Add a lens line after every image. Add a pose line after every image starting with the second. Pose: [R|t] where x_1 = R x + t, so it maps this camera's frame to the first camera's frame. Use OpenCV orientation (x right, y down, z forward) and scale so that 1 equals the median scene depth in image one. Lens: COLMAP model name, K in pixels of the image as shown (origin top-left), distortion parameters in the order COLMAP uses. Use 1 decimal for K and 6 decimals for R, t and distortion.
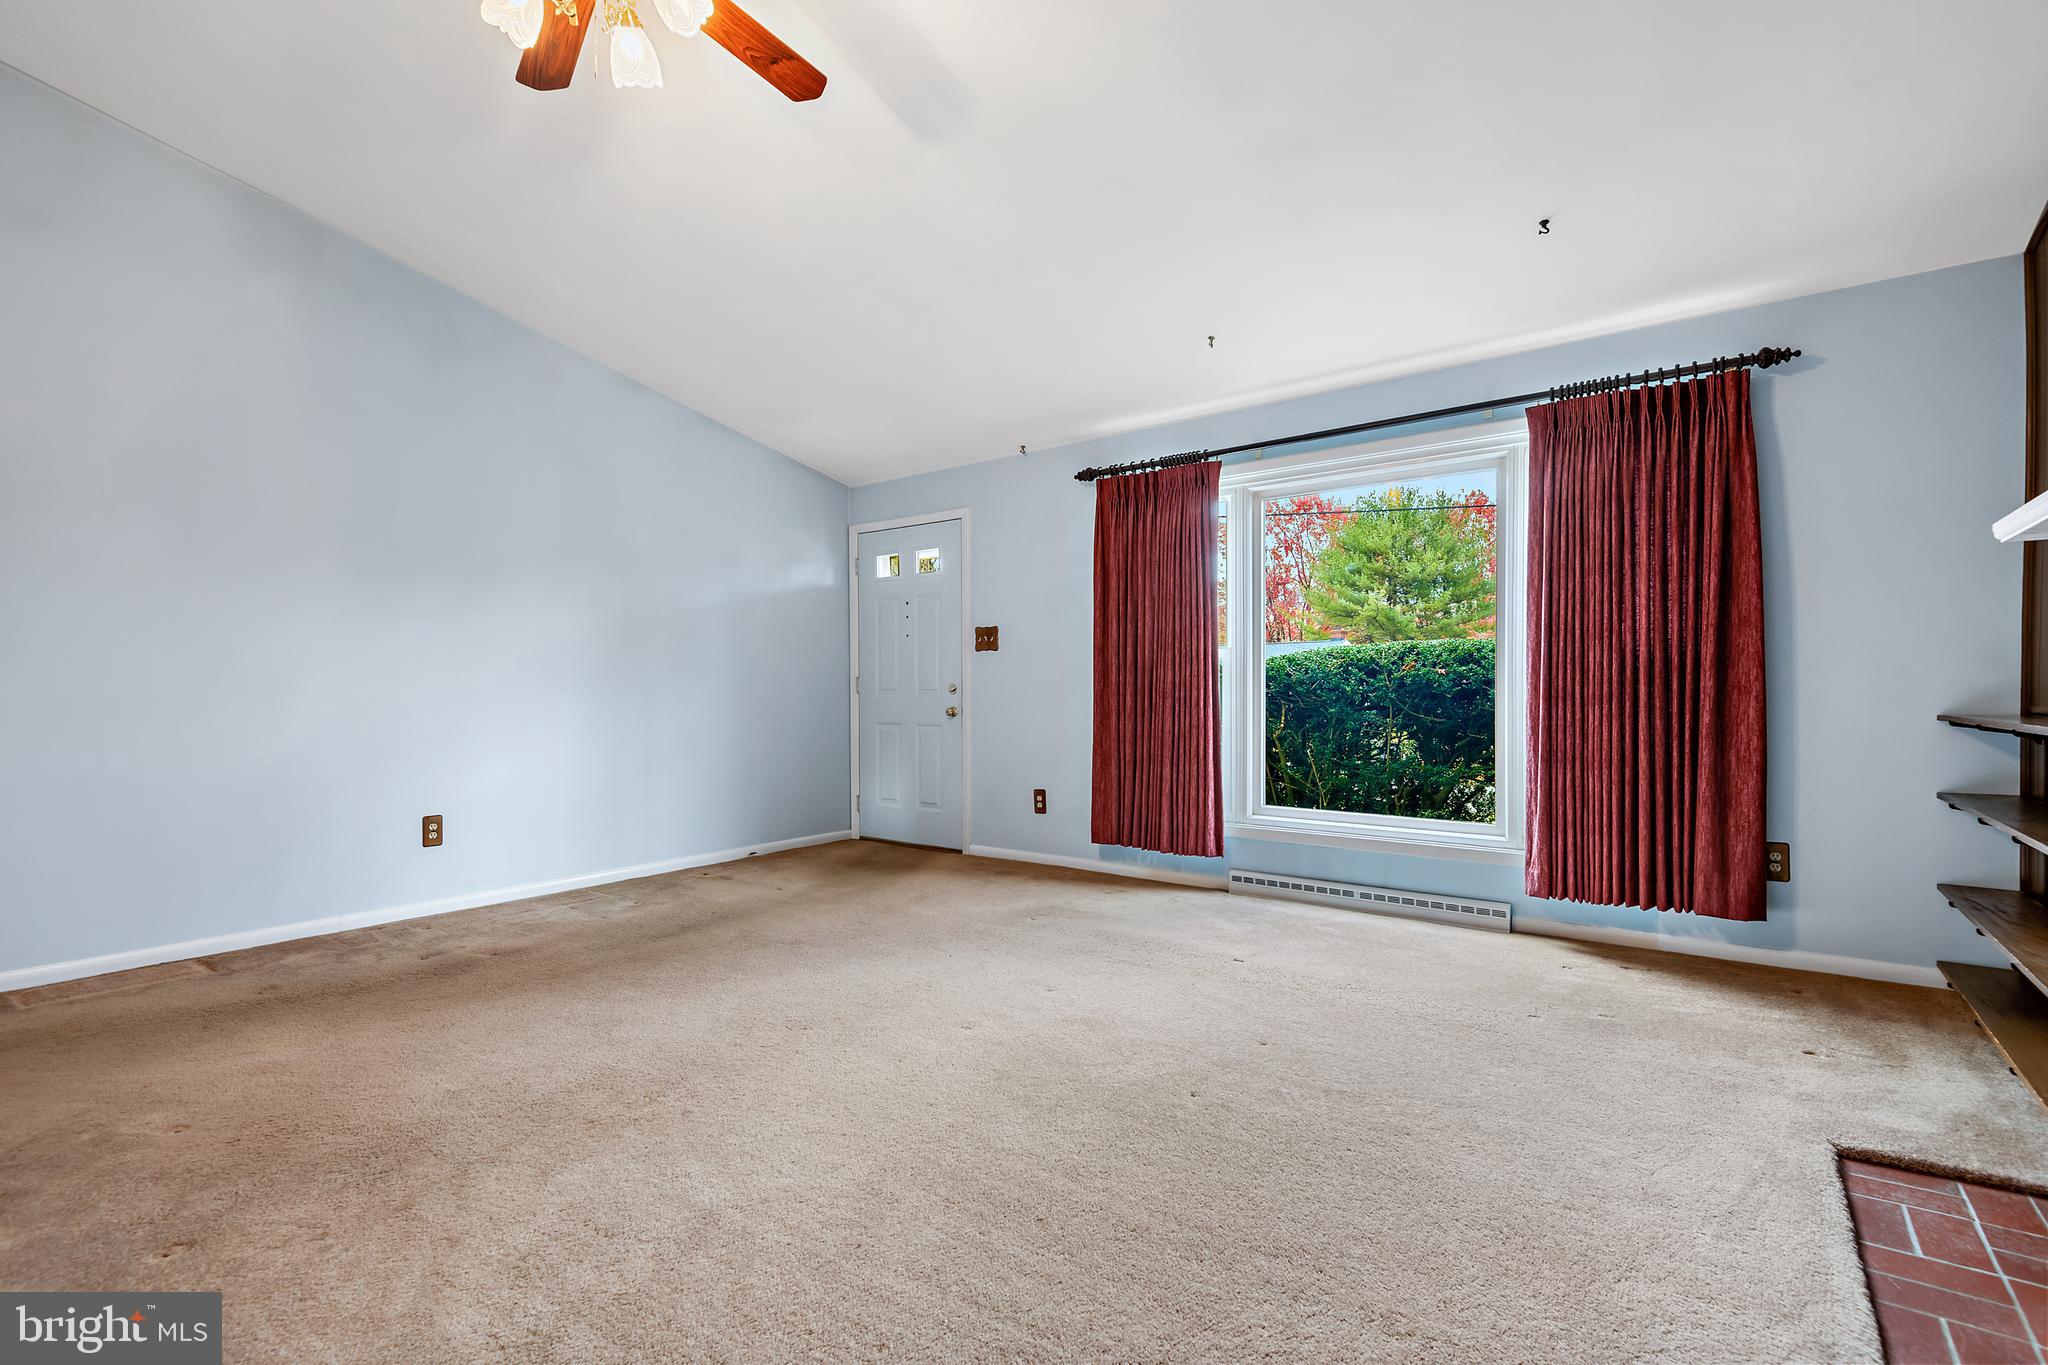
lens RADIAL K [[918.0, 0, 1024.0], [0, 918.0, 682.5], [0, 0, 1]] dist [0.036147, -0.031685]
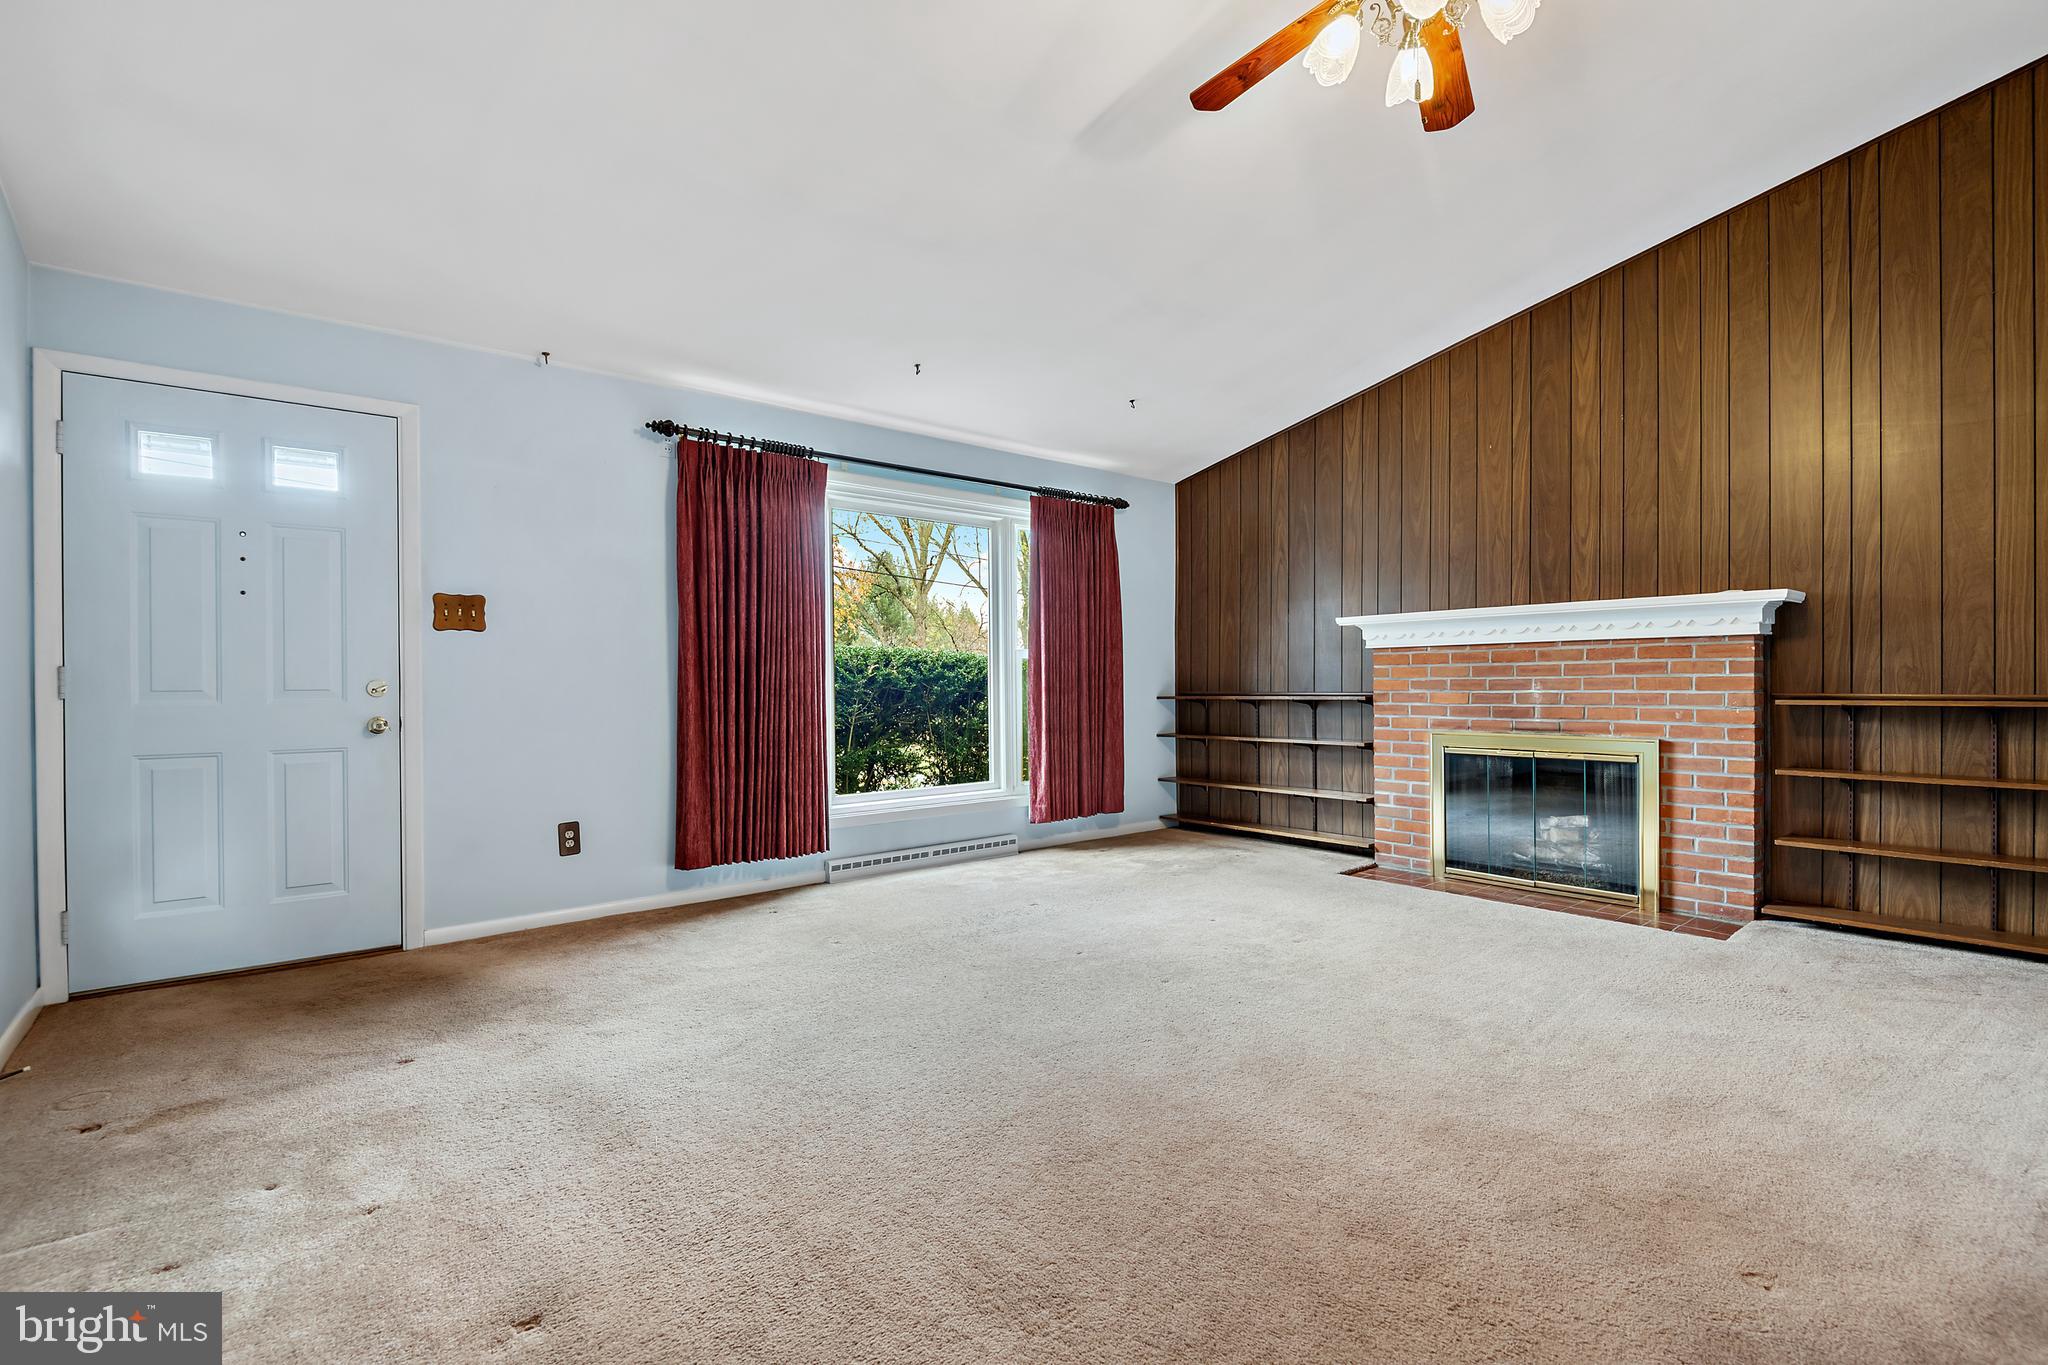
lens RADIAL K [[926.0, 0, 1024.0], [0, 926.0, 682.5], [0, 0, 1]] dist [0.000506, -0.000047]
pose [[0.229262, 0.001239, 0.973364, -0.694505], [-0.001734, 0.999998, -0.000864, 0.003206], [-0.973363, -0.001489, 0.229264, 0.517181]]
